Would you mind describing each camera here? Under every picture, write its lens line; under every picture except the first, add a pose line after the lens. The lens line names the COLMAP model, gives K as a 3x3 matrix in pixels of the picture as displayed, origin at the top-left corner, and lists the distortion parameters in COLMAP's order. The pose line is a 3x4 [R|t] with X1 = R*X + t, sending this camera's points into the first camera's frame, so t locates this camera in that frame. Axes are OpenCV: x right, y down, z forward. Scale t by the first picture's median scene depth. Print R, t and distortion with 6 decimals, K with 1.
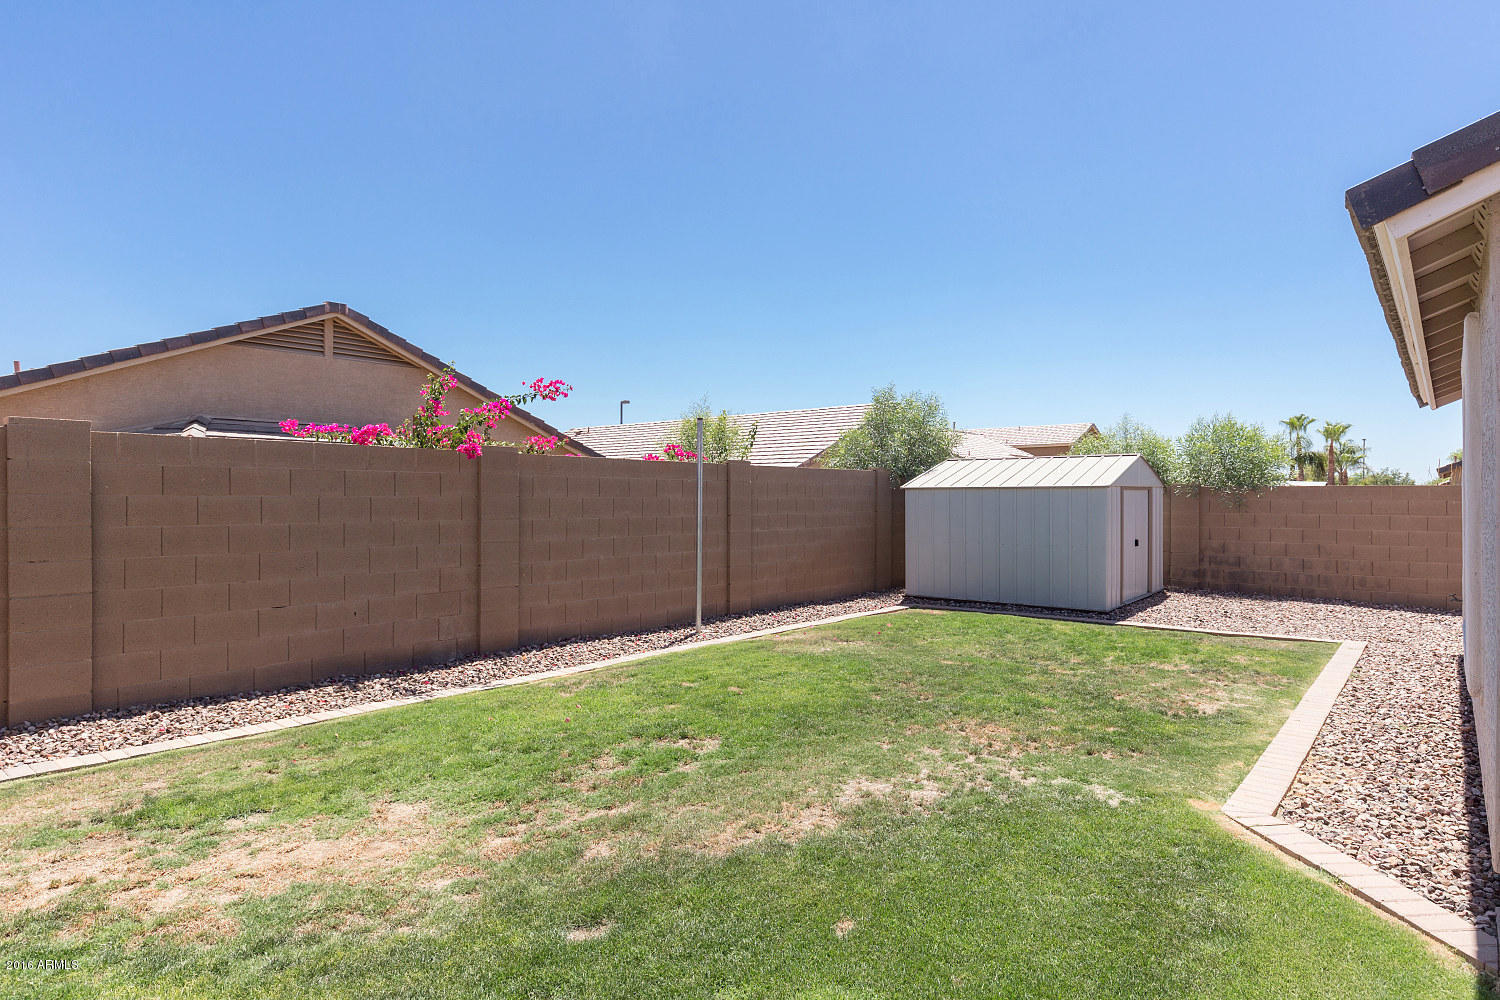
lens RADIAL K [[862.4, 0, 759.2], [0, 862.4, 502.5], [0, 0, 1]] dist [-0.065072, 0.038943]
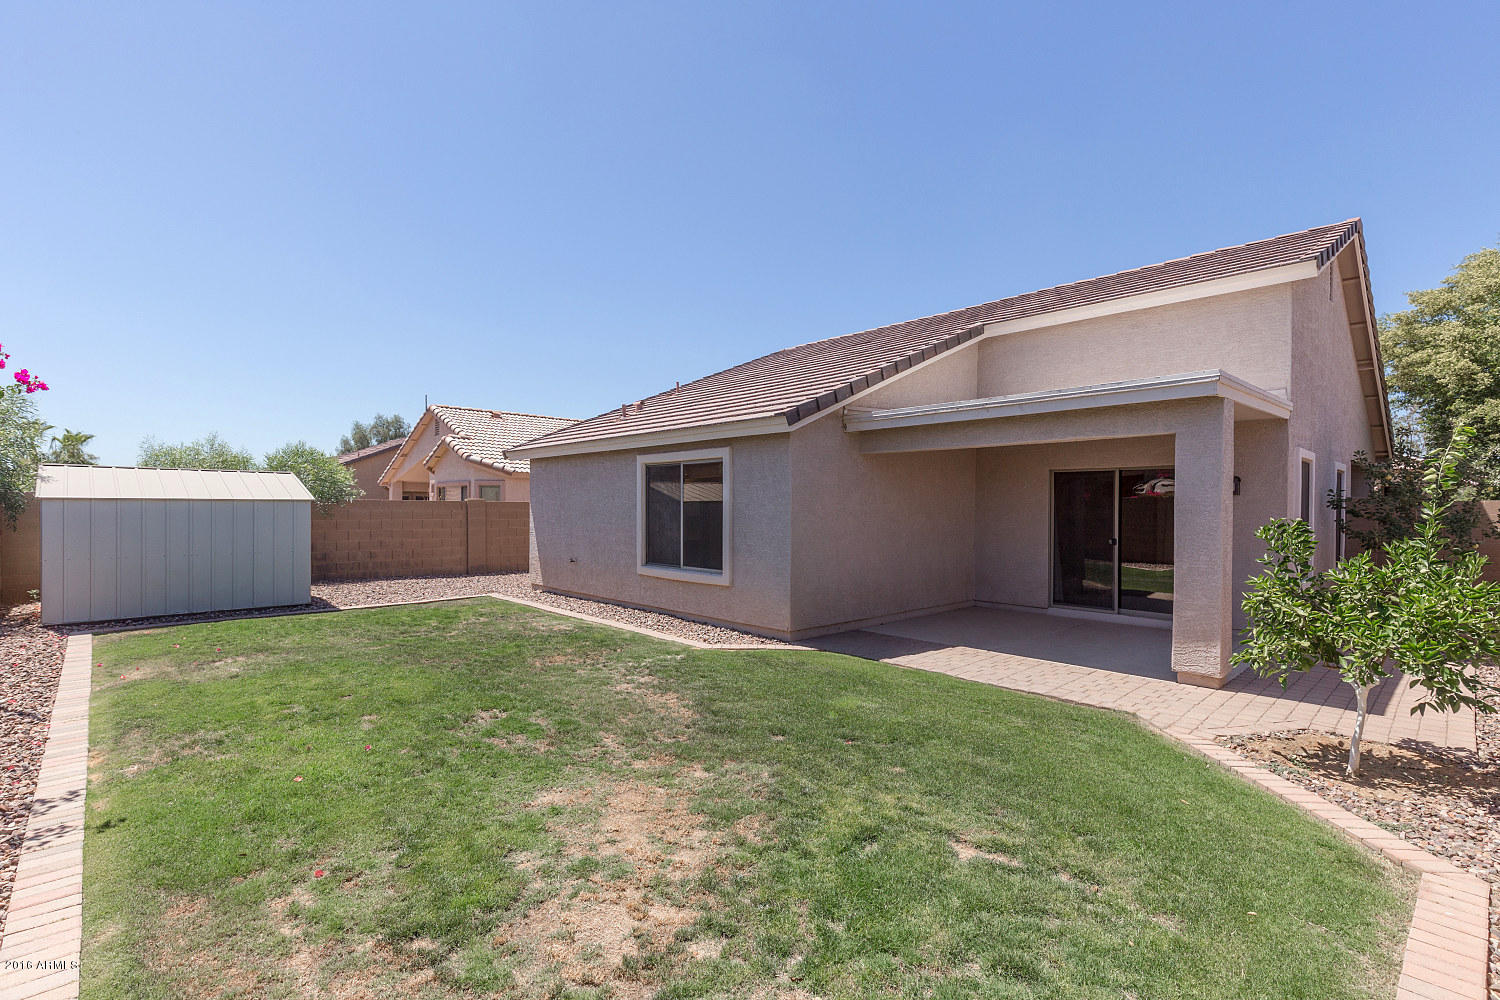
lens RADIAL K [[730.3, 0, 753.5], [0, 730.3, 501.5], [0, 0, 1]] dist [0.001000, 0.000897]
pose [[0.112386, -0.000321, 0.993665, -1.234586], [0.003582, 0.999994, -0.000082, -0.035559], [-0.993658, 0.003568, 0.112387, 0.550557]]
